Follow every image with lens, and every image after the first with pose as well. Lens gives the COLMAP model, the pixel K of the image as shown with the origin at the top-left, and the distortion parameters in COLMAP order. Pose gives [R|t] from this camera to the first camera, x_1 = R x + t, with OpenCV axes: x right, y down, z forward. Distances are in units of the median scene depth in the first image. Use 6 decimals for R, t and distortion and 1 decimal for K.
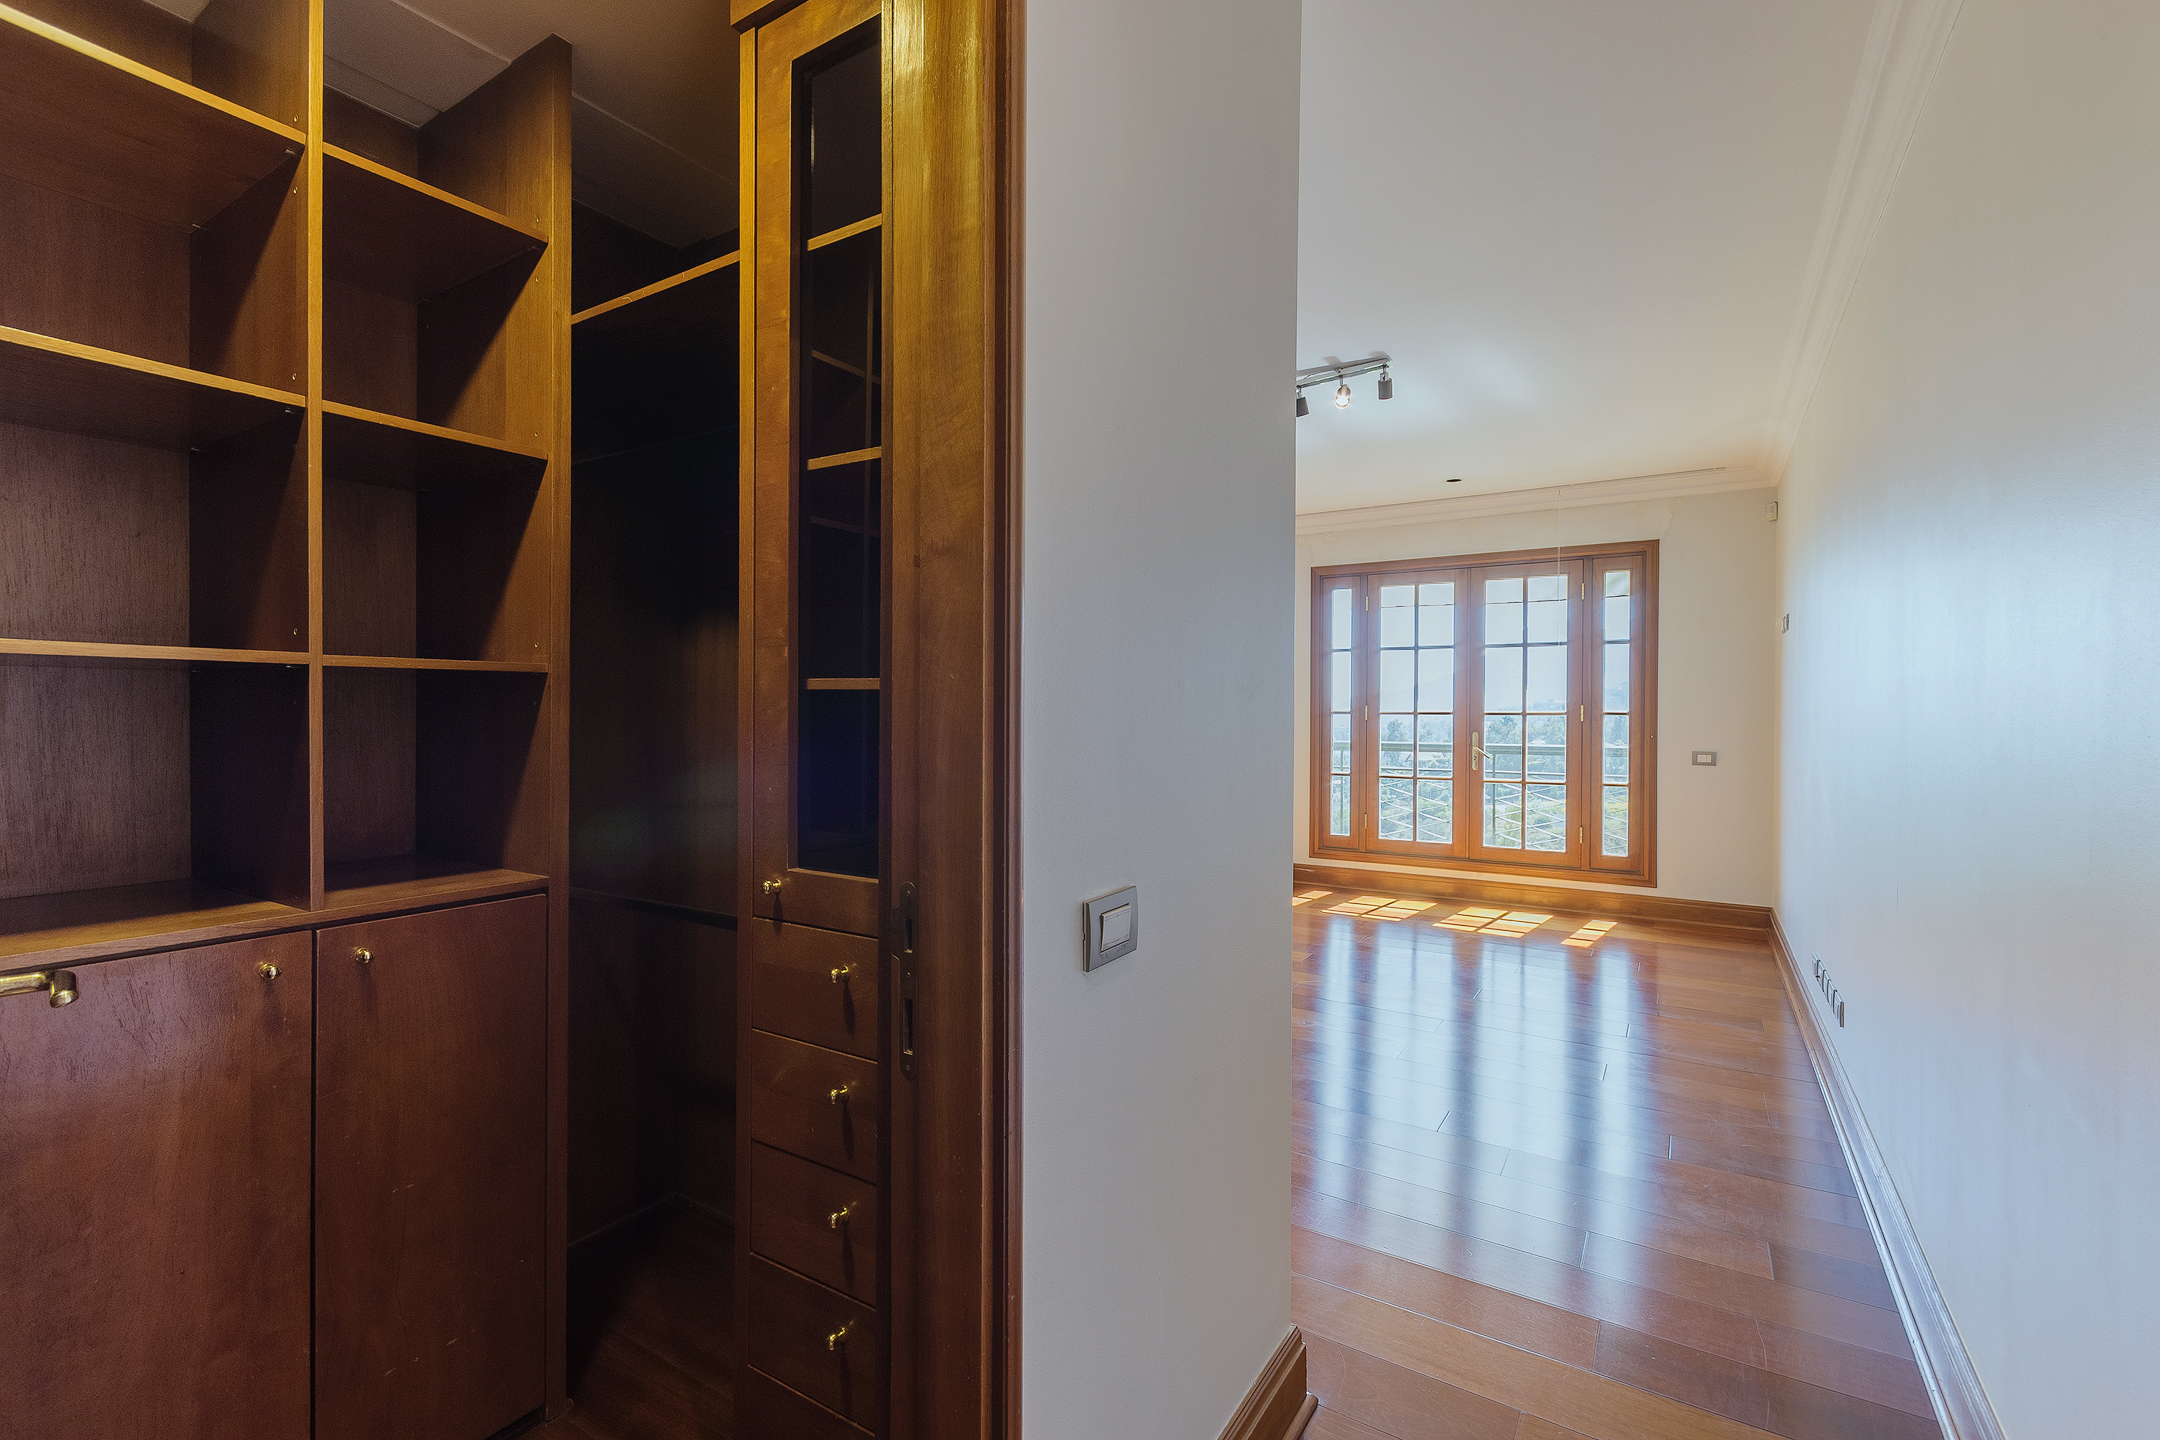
lens RADIAL K [[961.9, 0, 1057.8], [0, 961.9, 723.6], [0, 0, 1]] dist [0.002349, -0.002509]
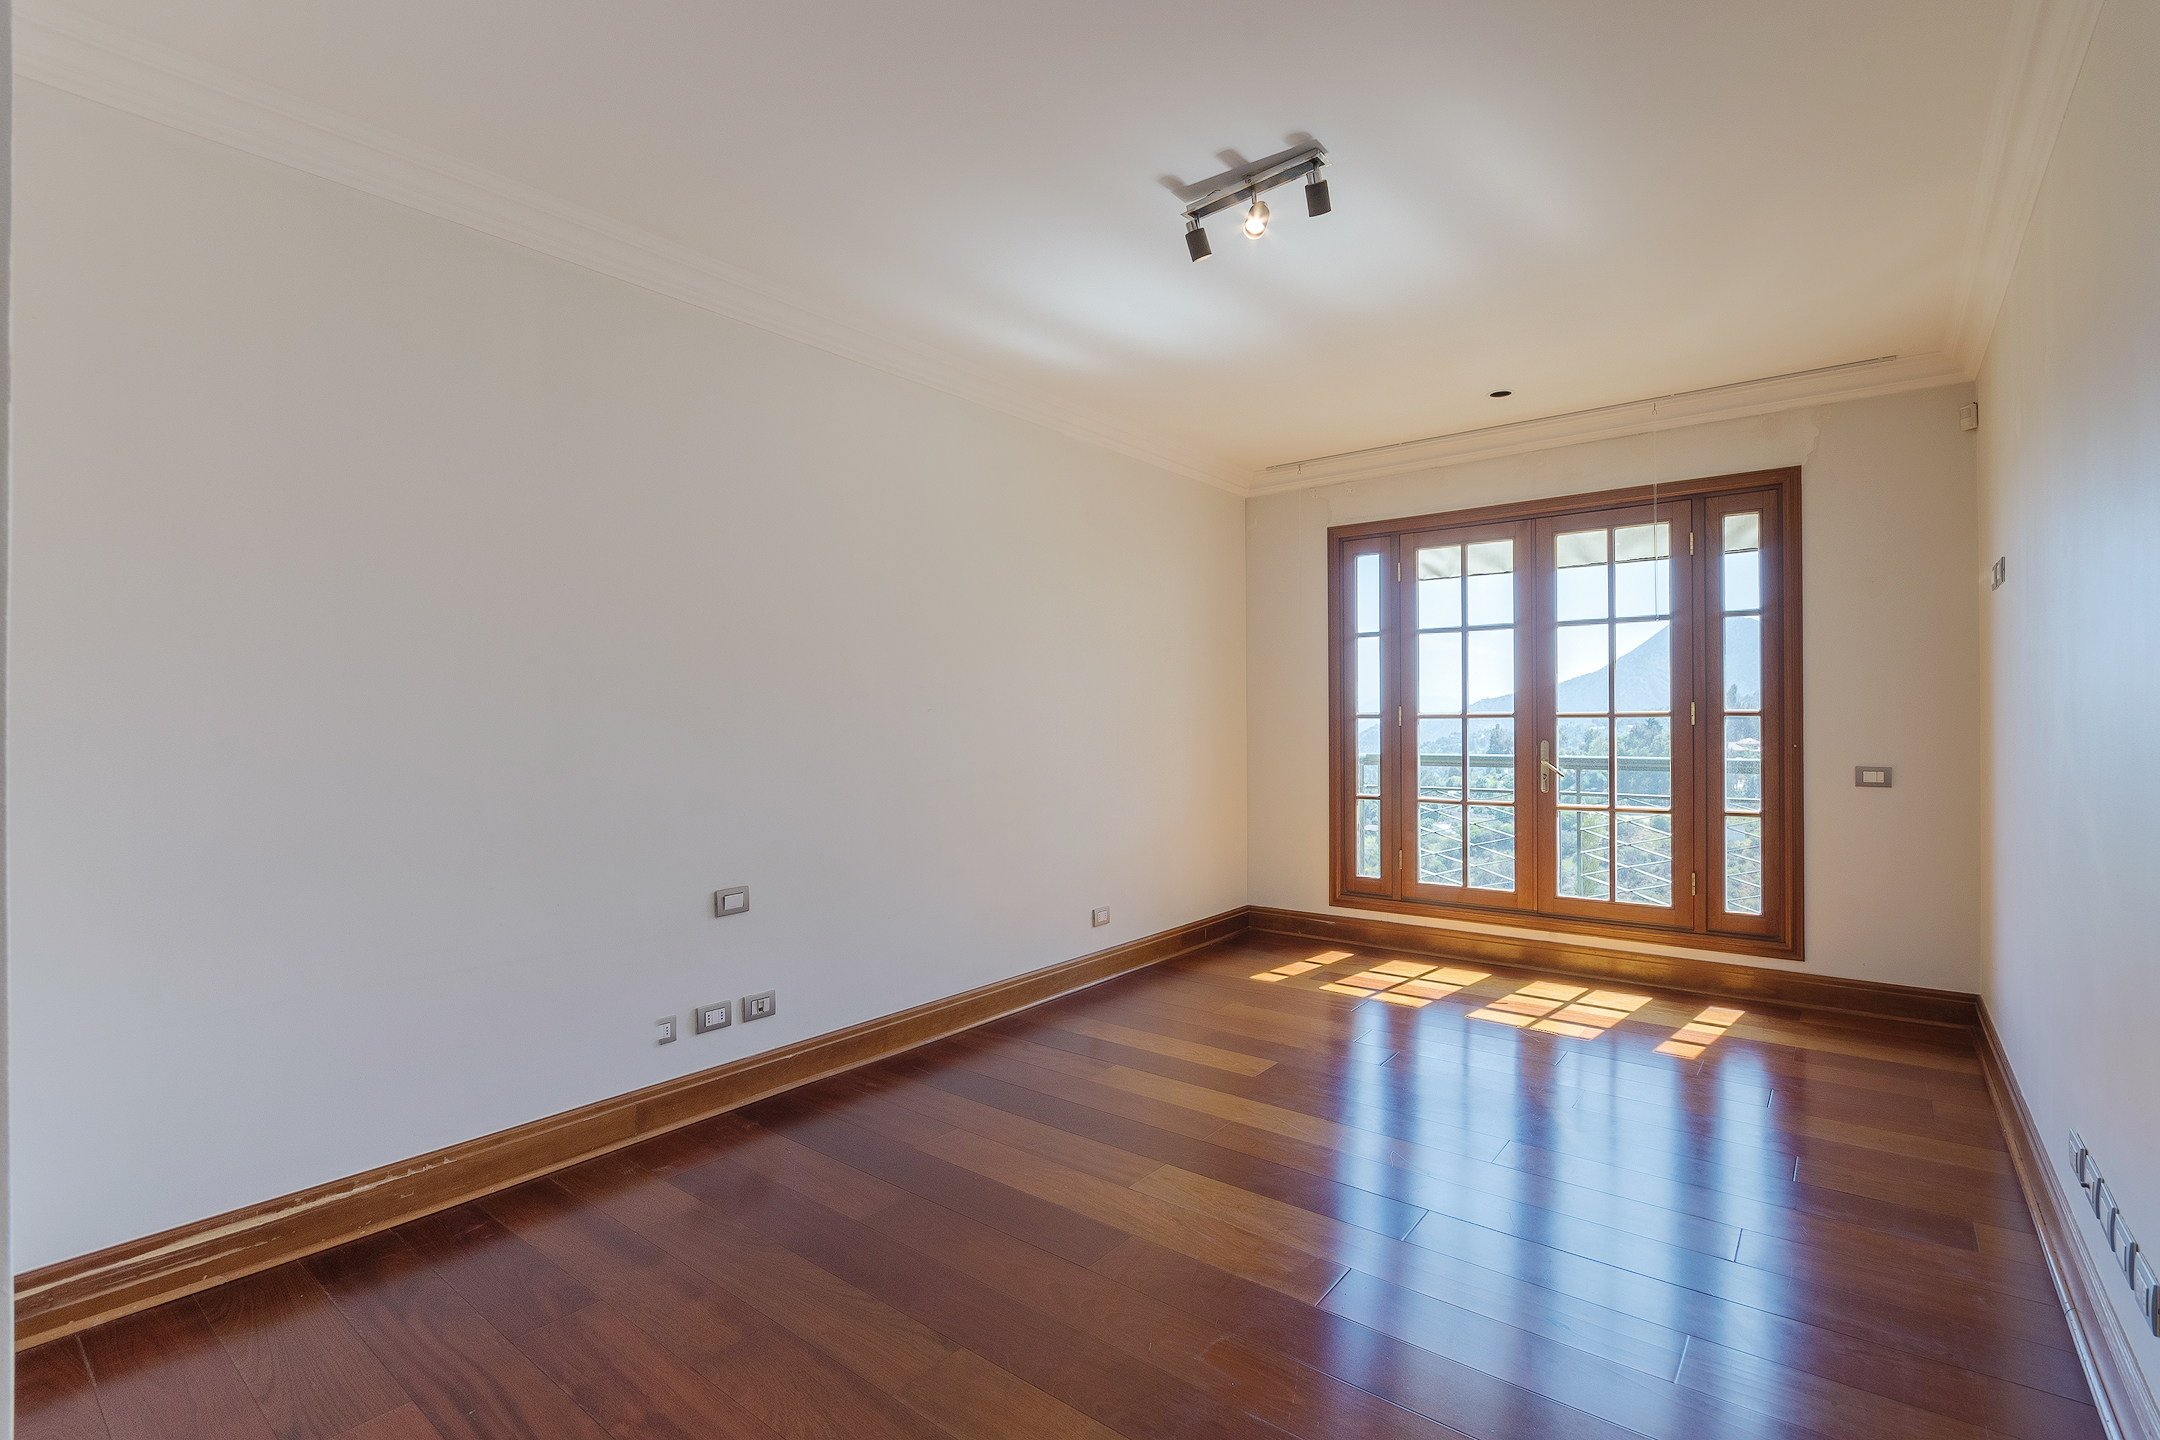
lens RADIAL K [[961.9, 0, 1119.2], [0, 961.9, 722.5], [0, 0, 1]] dist [0.002349, -0.002509]
pose [[0.996496, -0.009323, -0.083124, 0.176812], [0.008154, 0.999863, -0.014391, 0.003140], [0.083247, 0.013663, 0.996435, 0.247414]]
